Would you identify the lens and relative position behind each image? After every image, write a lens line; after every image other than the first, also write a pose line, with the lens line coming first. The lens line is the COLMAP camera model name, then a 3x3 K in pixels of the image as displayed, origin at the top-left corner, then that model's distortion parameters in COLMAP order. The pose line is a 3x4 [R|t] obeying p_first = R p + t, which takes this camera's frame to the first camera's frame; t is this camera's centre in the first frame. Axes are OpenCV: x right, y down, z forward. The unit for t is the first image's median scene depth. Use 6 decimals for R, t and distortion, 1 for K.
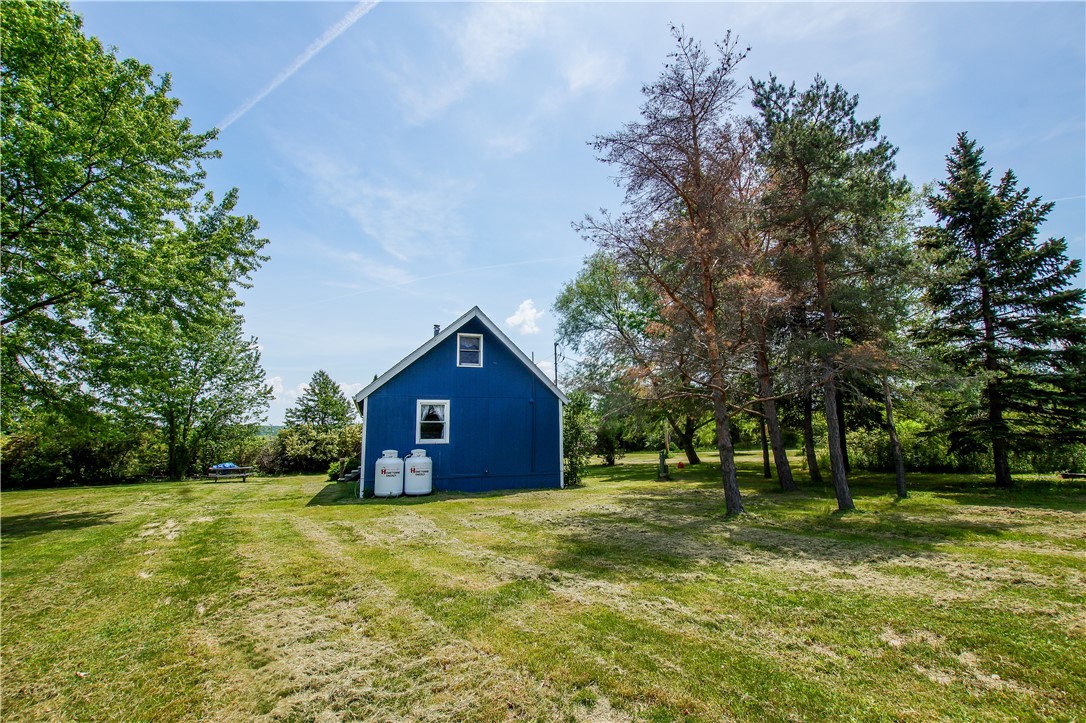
lens RADIAL K [[517.6, 0, 543.0], [0, 517.6, 361.5], [0, 0, 1]] dist [-0.029994, -0.000082]
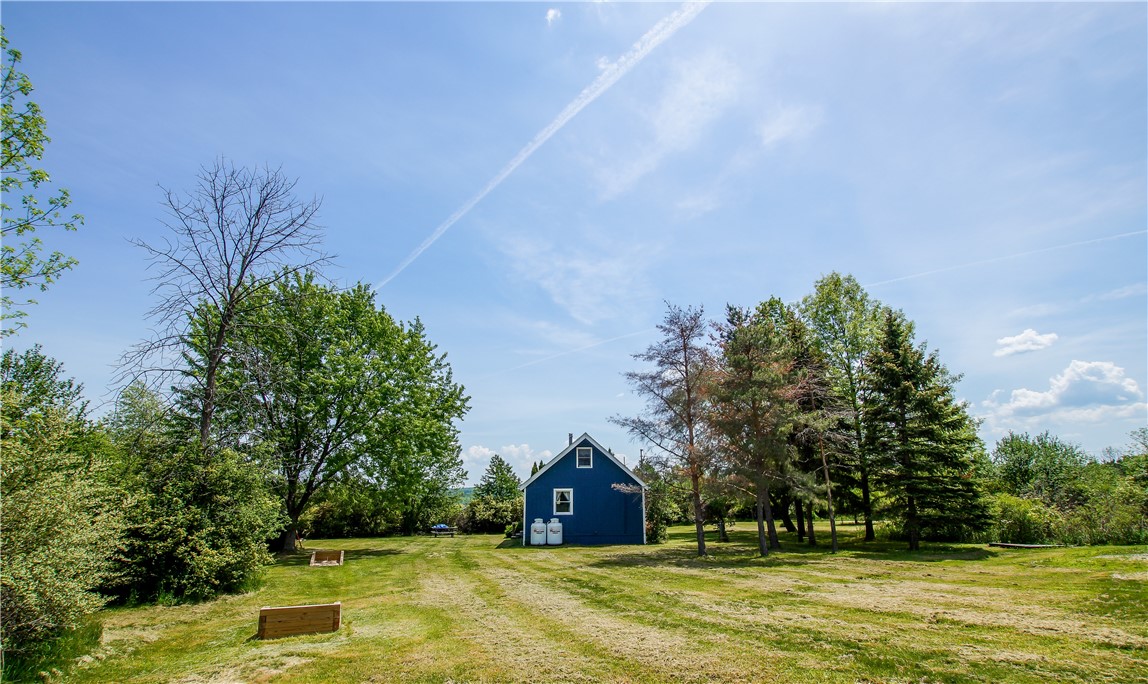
lens RADIAL K [[675.4, 0, 574.0], [0, 675.4, 342.0], [0, 0, 1]] dist [-0.041193, -0.000444]
pose [[0.959572, -0.054486, -0.276140, 0.448260], [0.032870, 0.996064, -0.082313, -0.216717], [0.279539, 0.069908, 0.957586, -1.114408]]
